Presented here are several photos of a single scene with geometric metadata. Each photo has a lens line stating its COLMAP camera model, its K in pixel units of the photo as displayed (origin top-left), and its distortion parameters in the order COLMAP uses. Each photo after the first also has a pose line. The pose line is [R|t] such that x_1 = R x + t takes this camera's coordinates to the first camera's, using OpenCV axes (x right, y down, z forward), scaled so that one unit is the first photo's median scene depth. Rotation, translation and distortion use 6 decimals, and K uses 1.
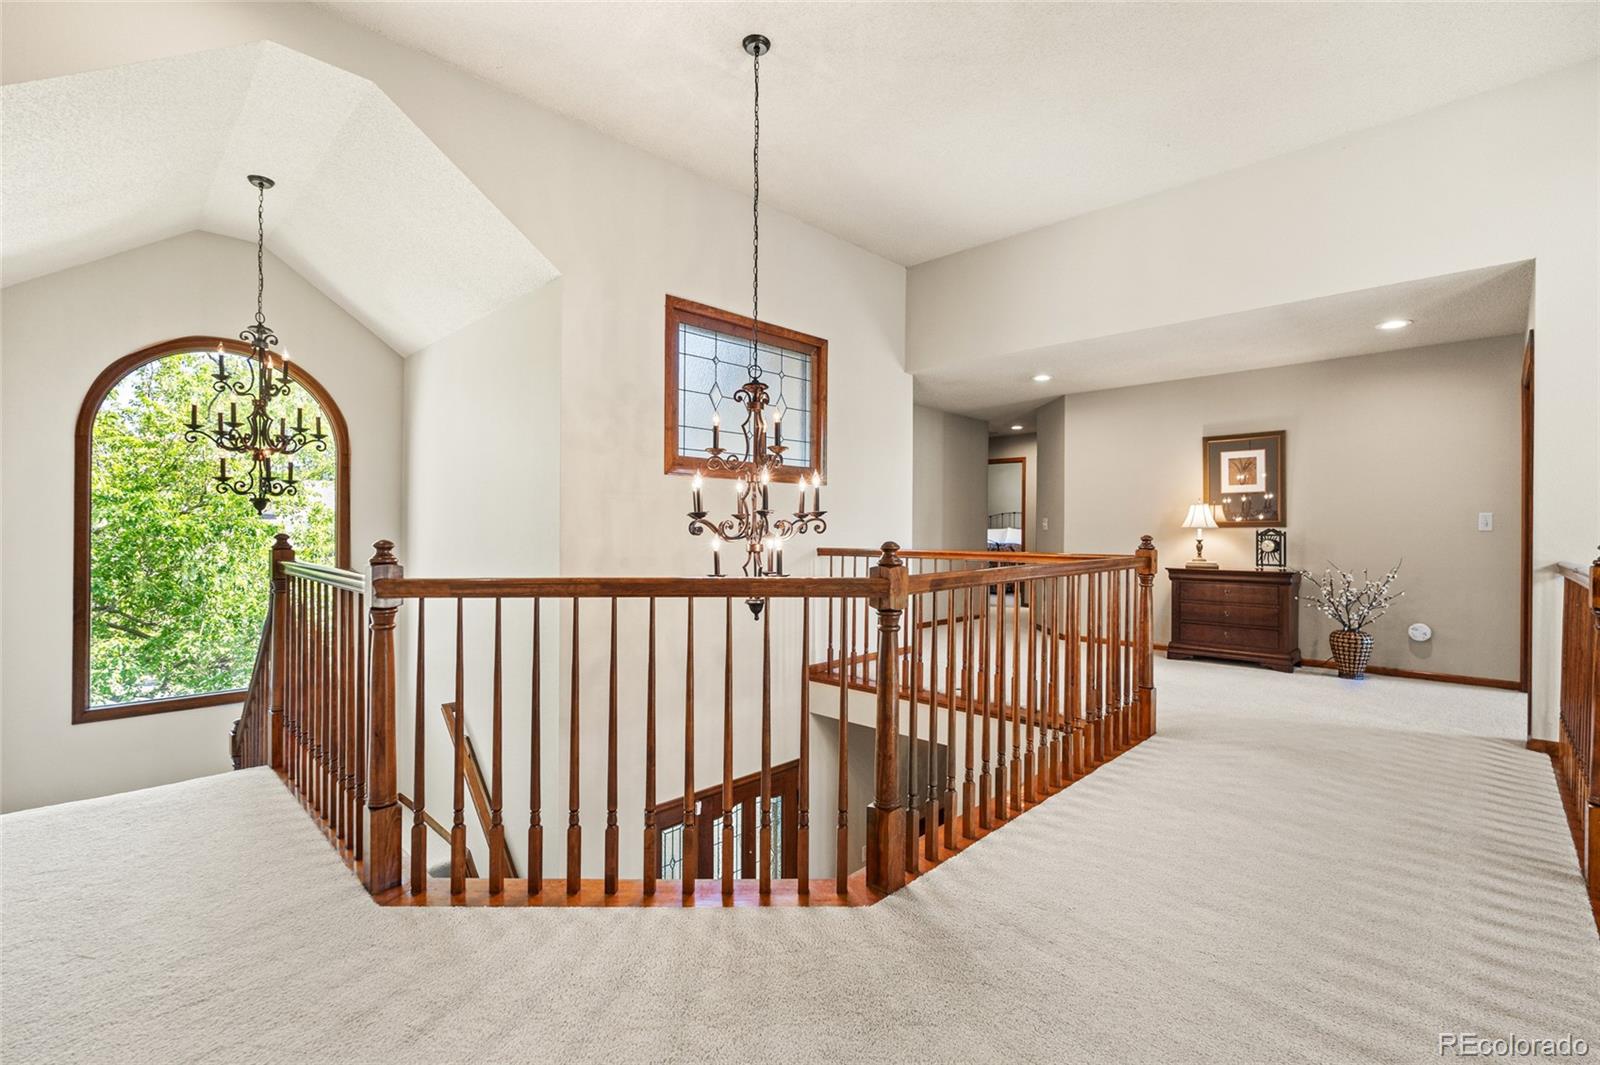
lens RADIAL K [[708.2, 0, 801.8], [0, 708.2, 525.9], [0, 0, 1]] dist [-0.002378, 0.000715]
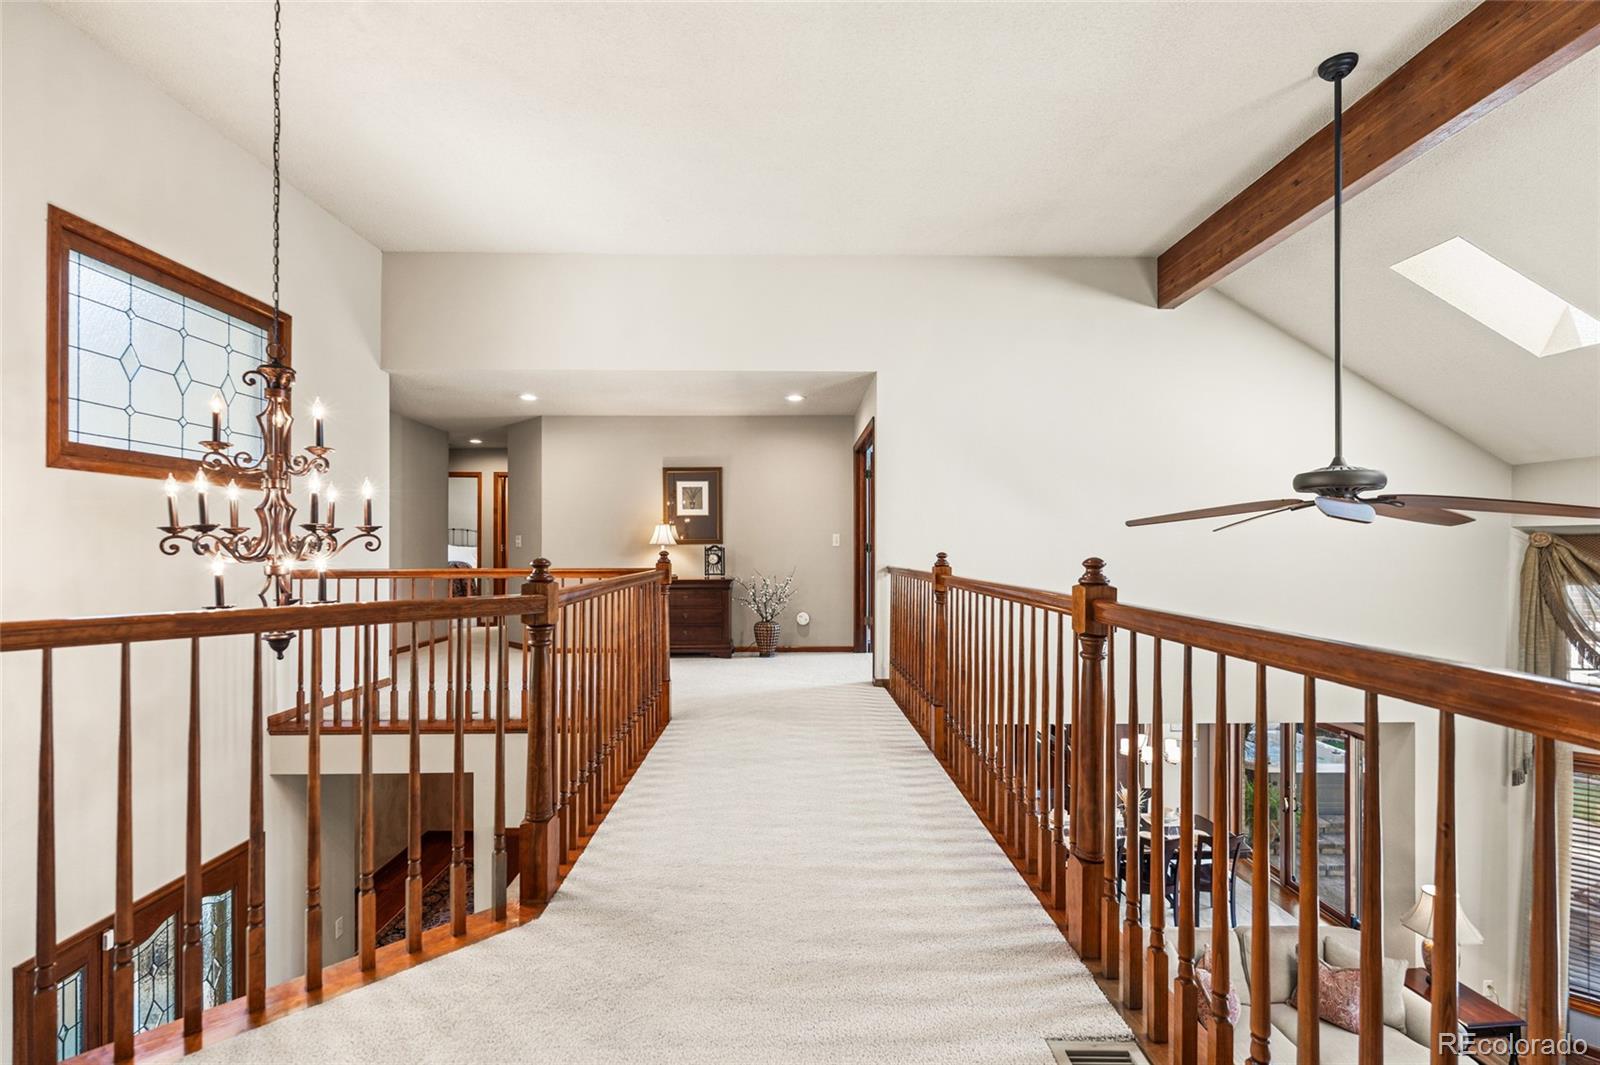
lens RADIAL K [[708.9, 0, 797.4], [0, 708.9, 539.8], [0, 0, 1]] dist [-0.001891, 0.000486]
pose [[0.710472, 0.003499, 0.703717, -0.148934], [-0.000469, 0.999990, -0.004498, 0.000050], [-0.703726, 0.002865, 0.710466, 0.007250]]
